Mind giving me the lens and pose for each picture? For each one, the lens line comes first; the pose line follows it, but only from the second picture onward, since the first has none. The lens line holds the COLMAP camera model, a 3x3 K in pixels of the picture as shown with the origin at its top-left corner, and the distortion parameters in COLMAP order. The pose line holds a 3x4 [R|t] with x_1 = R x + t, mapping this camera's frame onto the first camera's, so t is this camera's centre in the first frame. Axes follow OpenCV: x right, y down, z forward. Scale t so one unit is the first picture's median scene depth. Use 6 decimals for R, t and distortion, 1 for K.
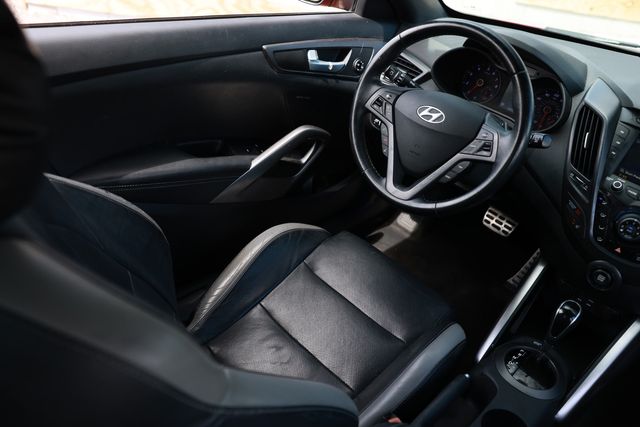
lens RADIAL K [[498.0, 0, 318.7], [0, 498.0, 211.2], [0, 0, 1]] dist [-0.119122, 0.100691]
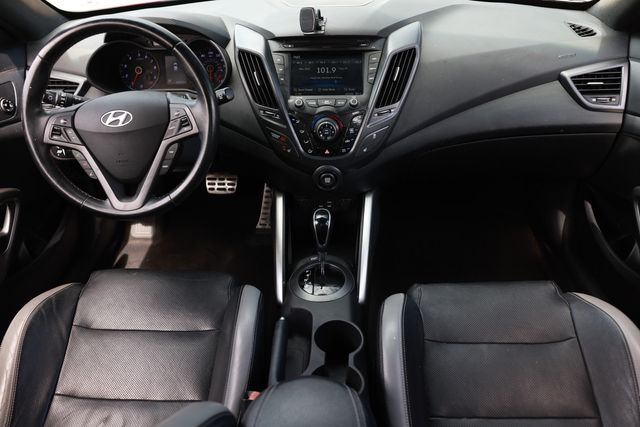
lens RADIAL K [[498.0, 0, 319.1], [0, 498.0, 212.2], [0, 0, 1]] dist [-0.119122, 0.100691]
pose [[0.711269, -0.502778, 0.491233, -0.047910], [0.486750, 0.856475, 0.171826, -0.009270], [-0.507119, 0.116893, 0.853912, 0.002867]]
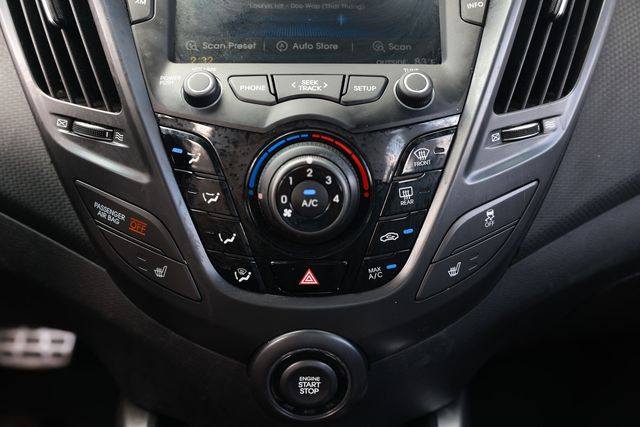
lens RADIAL K [[671.1, 0, 319.5], [0, 671.1, 213.2], [0, 0, 1]] dist [-0.092870, 0.000000]
pose [[0.672396, -0.401086, 0.622105, 0.338167], [0.476916, 0.877510, 0.050282, 0.024252], [-0.566070, 0.262882, 0.781318, 0.583255]]
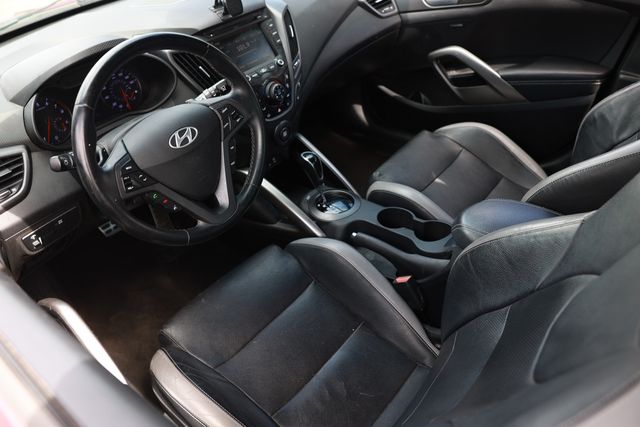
lens RADIAL K [[498.0, 0, 320.6], [0, 498.0, 216.9], [0, 0, 1]] dist [-0.119122, 0.100691]
pose [[-0.120125, -0.704601, 0.699363, -0.514781], [0.600288, 0.509538, 0.616462, -0.491054], [-0.790711, 0.493871, 0.361755, 0.481201]]
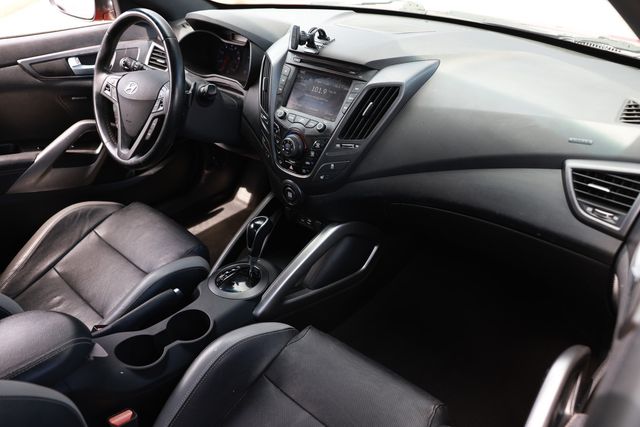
lens RADIAL K [[498.0, 0, 320.4], [0, 498.0, 209.8], [0, 0, 1]] dist [-0.119122, 0.100691]
pose [[0.986125, -0.164406, -0.022990, 0.615957], [0.163400, 0.985734, -0.040367, 0.213994], [0.029298, 0.036050, 0.998920, -0.187241]]
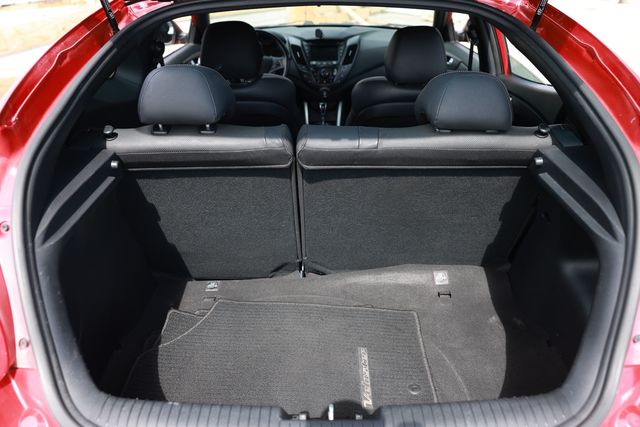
lens RADIAL K [[498.0, 0, 319.9], [0, 498.0, 212.5], [0, 0, 1]] dist [-0.119122, 0.100691]
pose [[0.688597, -0.470375, 0.551889, -1.368198], [0.484374, 0.864744, 0.132664, 0.326753], [-0.539644, 0.175969, 0.823297, -1.284204]]
